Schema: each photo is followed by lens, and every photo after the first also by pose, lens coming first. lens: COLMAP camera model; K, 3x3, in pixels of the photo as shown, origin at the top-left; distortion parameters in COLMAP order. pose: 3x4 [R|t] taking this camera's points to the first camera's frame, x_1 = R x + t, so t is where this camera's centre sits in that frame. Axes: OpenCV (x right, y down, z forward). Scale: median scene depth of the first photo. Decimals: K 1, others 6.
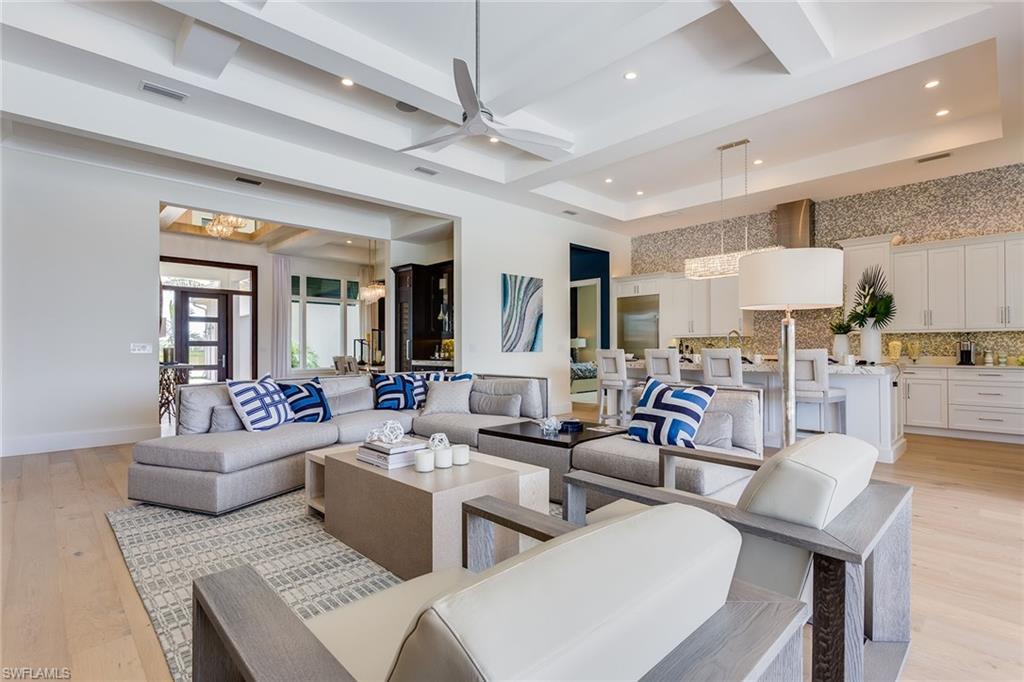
lens RADIAL K [[489.6, 0, 507.4], [0, 489.6, 336.3], [0, 0, 1]] dist [0.000454, 0.000766]
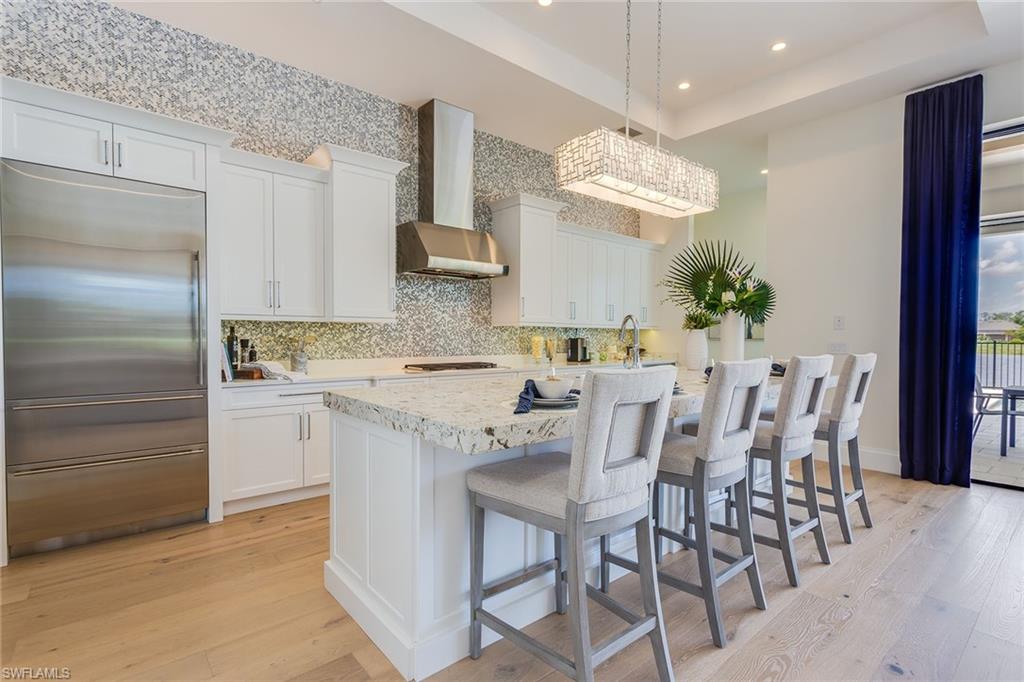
lens RADIAL K [[492.3, 0, 511.6], [0, 492.3, 347.1], [0, 0, 1]] dist [0.000254, 0.000430]
pose [[0.067381, -0.018492, 0.997556, -0.022590], [-0.031436, 0.999292, 0.020647, 0.007882], [-0.997232, -0.032751, 0.066752, 0.644994]]
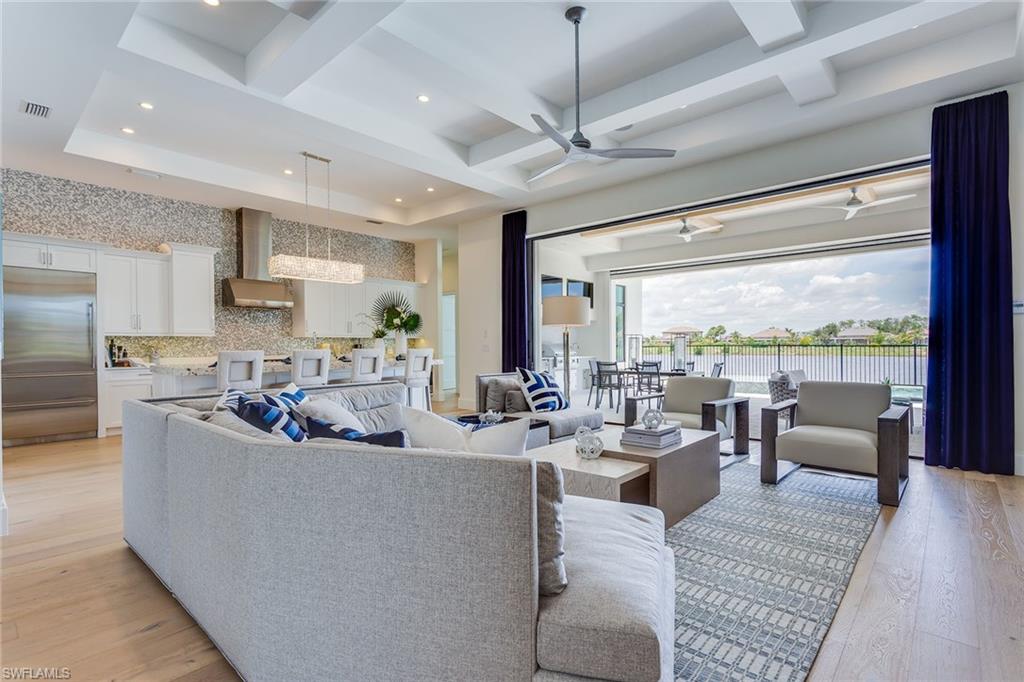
lens RADIAL K [[489.7, 0, 512.0], [0, 489.7, 347.0], [0, 0, 1]] dist [0.002838, -0.000472]
pose [[-0.073017, 0.000822, 0.997330, -0.373513], [-0.017975, 0.999836, -0.002140, 0.008855], [-0.997169, -0.018083, -0.072990, 0.386053]]
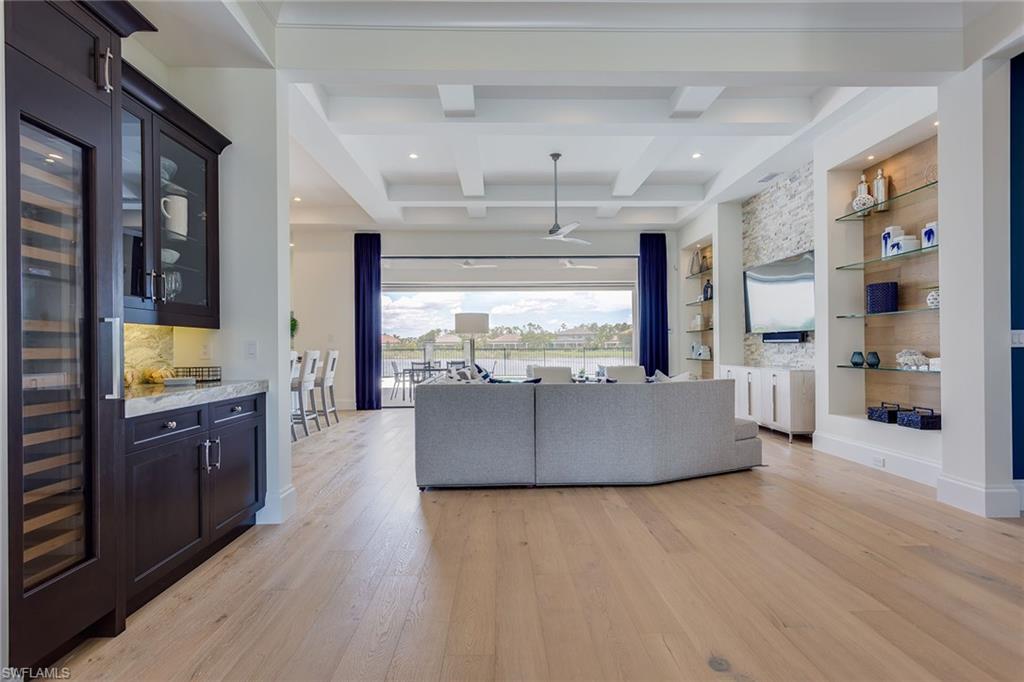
lens RADIAL K [[487.9, 0, 511.0], [0, 487.9, 347.6], [0, 0, 1]] dist [0.003749, 0.001318]
pose [[-0.738158, 0.009344, 0.674563, -0.388715], [-0.006585, 0.999757, -0.021055, 0.019866], [-0.674595, -0.019984, -0.737917, 0.806959]]
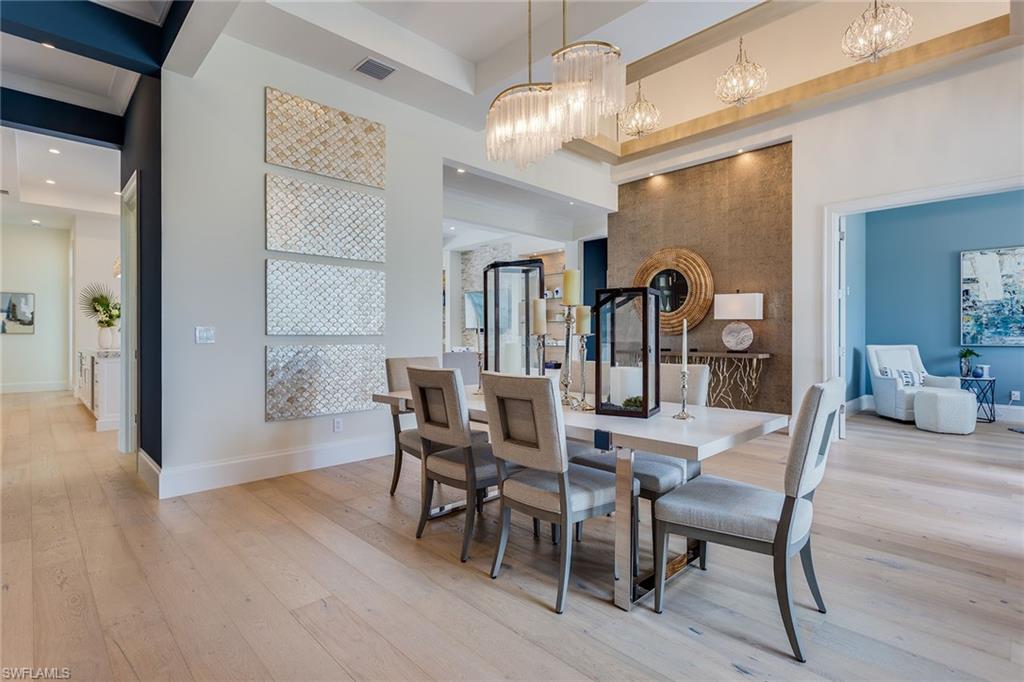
lens RADIAL K [[489.6, 0, 507.4], [0, 489.6, 336.3], [0, 0, 1]] dist [0.000454, 0.000766]
pose [[-0.999993, 0.003491, -0.001233, -0.267856], [0.003520, 0.999696, -0.024385, 0.032357], [0.001148, -0.024389, -0.999702, 1.293548]]
